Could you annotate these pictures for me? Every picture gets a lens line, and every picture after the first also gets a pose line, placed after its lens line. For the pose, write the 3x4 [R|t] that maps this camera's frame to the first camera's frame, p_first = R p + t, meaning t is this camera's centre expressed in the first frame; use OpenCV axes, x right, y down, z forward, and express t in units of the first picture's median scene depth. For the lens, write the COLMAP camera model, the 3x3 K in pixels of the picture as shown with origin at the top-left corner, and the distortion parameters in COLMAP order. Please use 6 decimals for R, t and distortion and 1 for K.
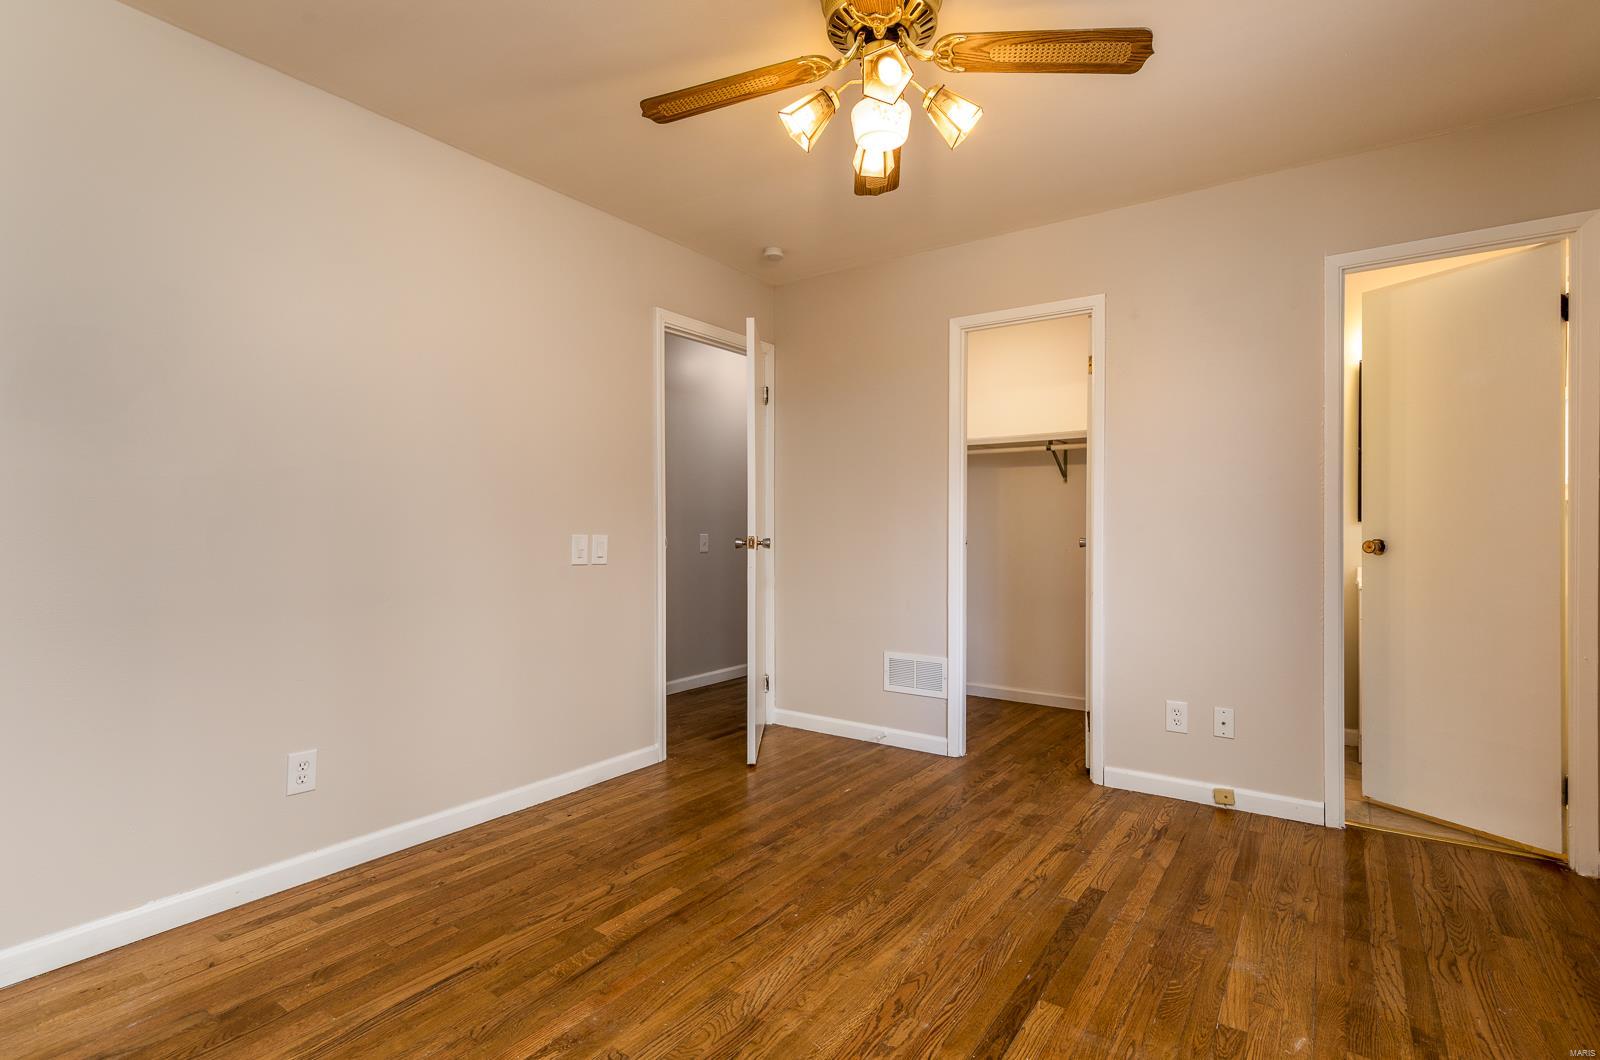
lens RADIAL K [[755.3, 0, 793.4], [0, 755.3, 526.8], [0, 0, 1]] dist [-0.000155, 0.000426]
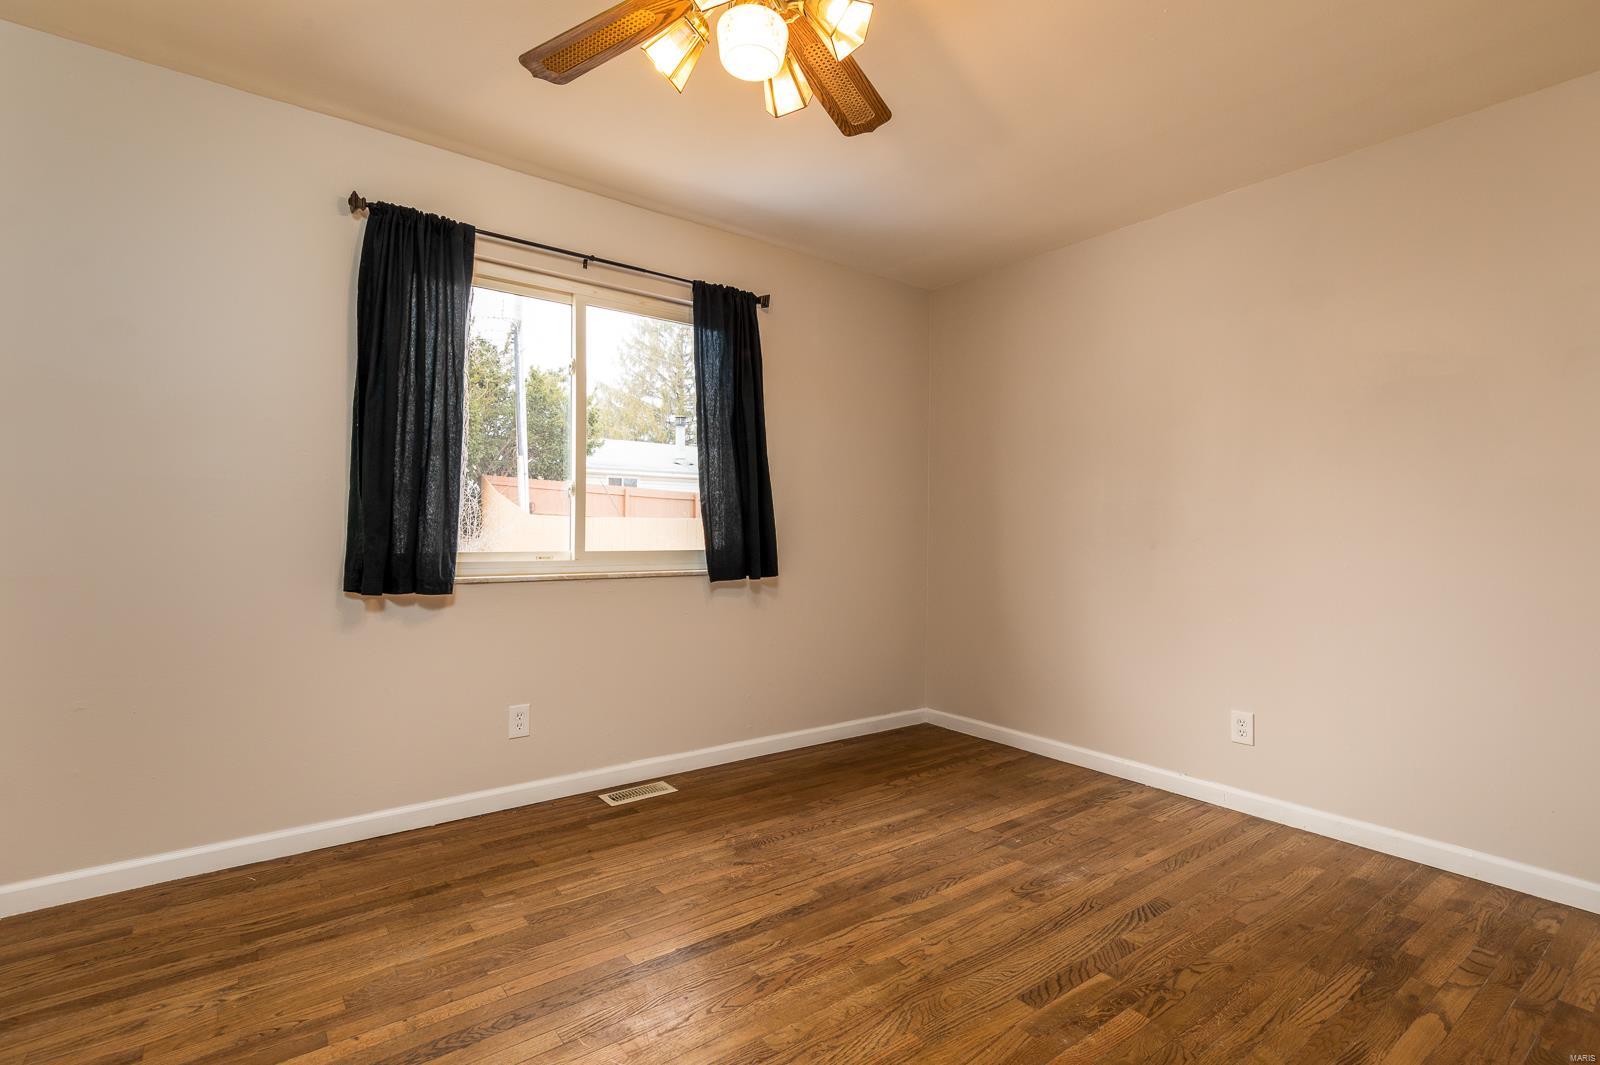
lens RADIAL K [[755.3, 0, 793.4], [0, 755.3, 529.3], [0, 0, 1]] dist [-0.000155, 0.000426]
pose [[-0.956500, -0.010263, 0.291553, -0.195737], [-0.011729, 0.999926, -0.003280, 0.004253], [-0.291497, -0.006557, -0.956549, 1.940959]]
